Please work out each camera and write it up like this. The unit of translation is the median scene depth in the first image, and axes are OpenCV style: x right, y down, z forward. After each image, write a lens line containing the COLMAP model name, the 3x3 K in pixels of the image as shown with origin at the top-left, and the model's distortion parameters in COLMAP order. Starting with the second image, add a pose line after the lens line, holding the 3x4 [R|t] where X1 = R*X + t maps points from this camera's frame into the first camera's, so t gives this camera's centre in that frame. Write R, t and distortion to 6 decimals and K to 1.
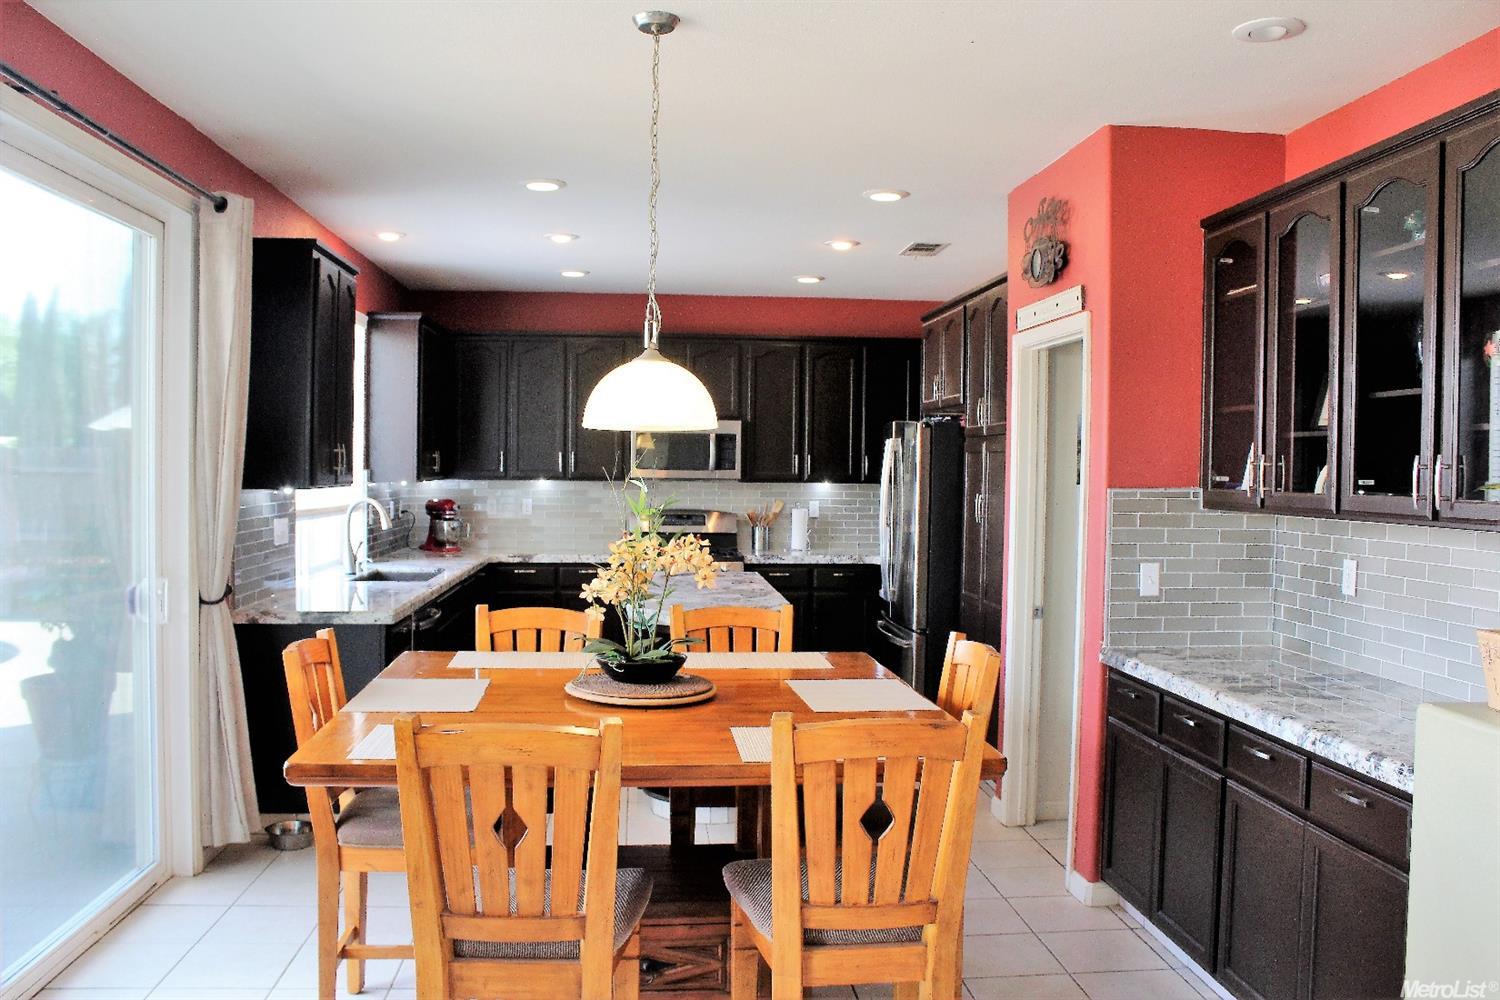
lens RADIAL K [[1230.5, 0, 750.0], [0, 1230.5, 500.0], [0, 0, 1]] dist [-0.162901, 0.205692]
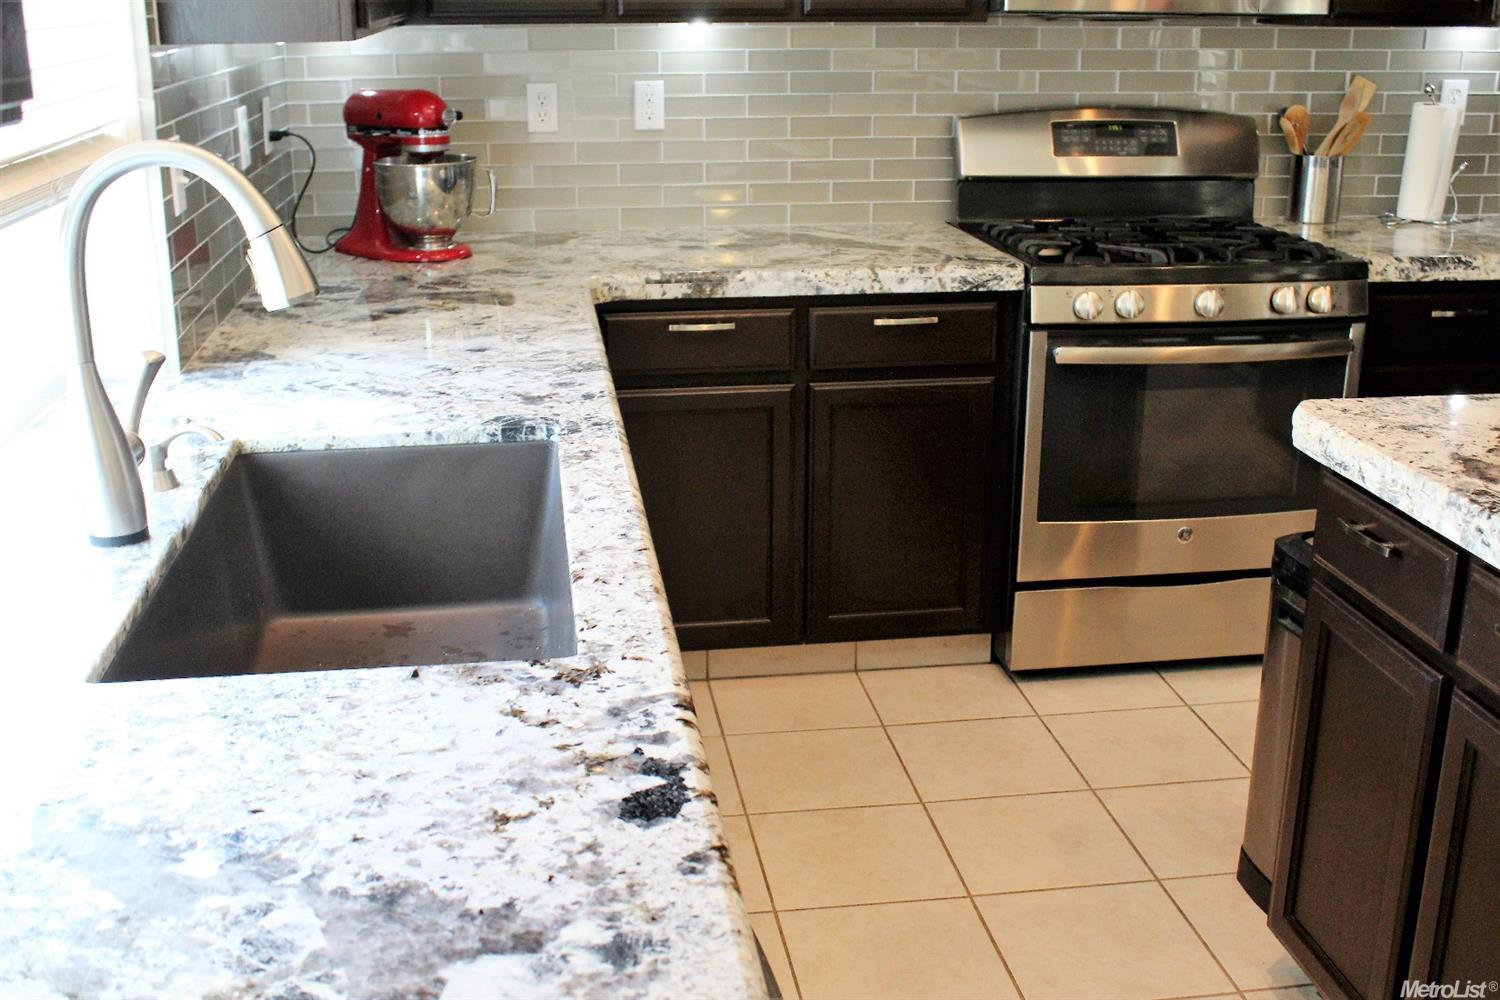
lens RADIAL K [[1610.0, 0, 750.0], [0, 1610.0, 500.0], [0, 0, 1]] dist [-0.112255, 0.003604]
pose [[0.998882, -0.026521, 0.039123, -0.183587], [0.014830, 0.961800, 0.273349, -0.009653], [-0.044878, -0.272464, 0.961119, 0.584039]]
